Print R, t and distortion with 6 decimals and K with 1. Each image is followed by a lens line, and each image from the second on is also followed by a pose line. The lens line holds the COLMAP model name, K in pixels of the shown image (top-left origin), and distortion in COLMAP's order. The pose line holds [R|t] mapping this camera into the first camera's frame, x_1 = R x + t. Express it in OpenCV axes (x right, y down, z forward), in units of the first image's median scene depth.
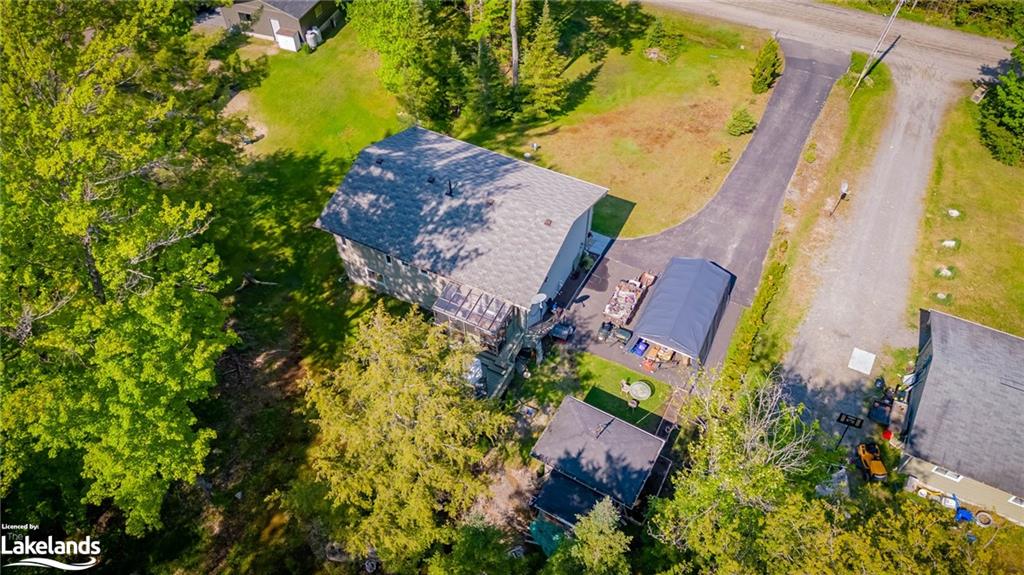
lens RADIAL K [[691.5, 0, 513.2], [0, 691.5, 287.7], [0, 0, 1]] dist [0.008815, 0.000085]
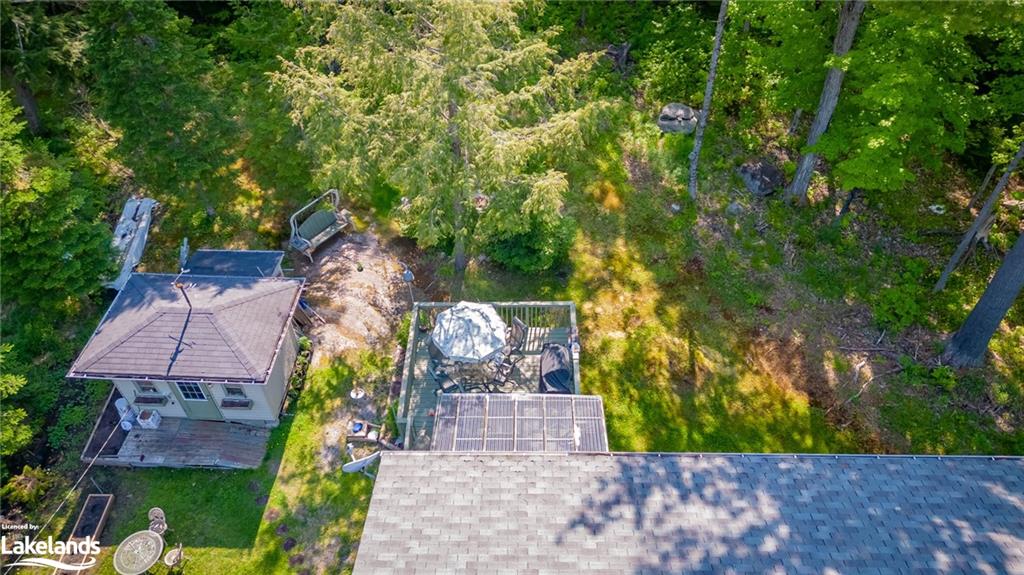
lens RADIAL K [[691.5, 0, 513.6], [0, 691.5, 286.8], [0, 0, 1]] dist [0.008815, 0.000085]
pose [[-0.886282, 0.338957, -0.315613, 0.044556], [-0.350034, -0.043984, 0.935704, -0.323742], [0.303281, 0.939773, 0.157629, 0.758352]]
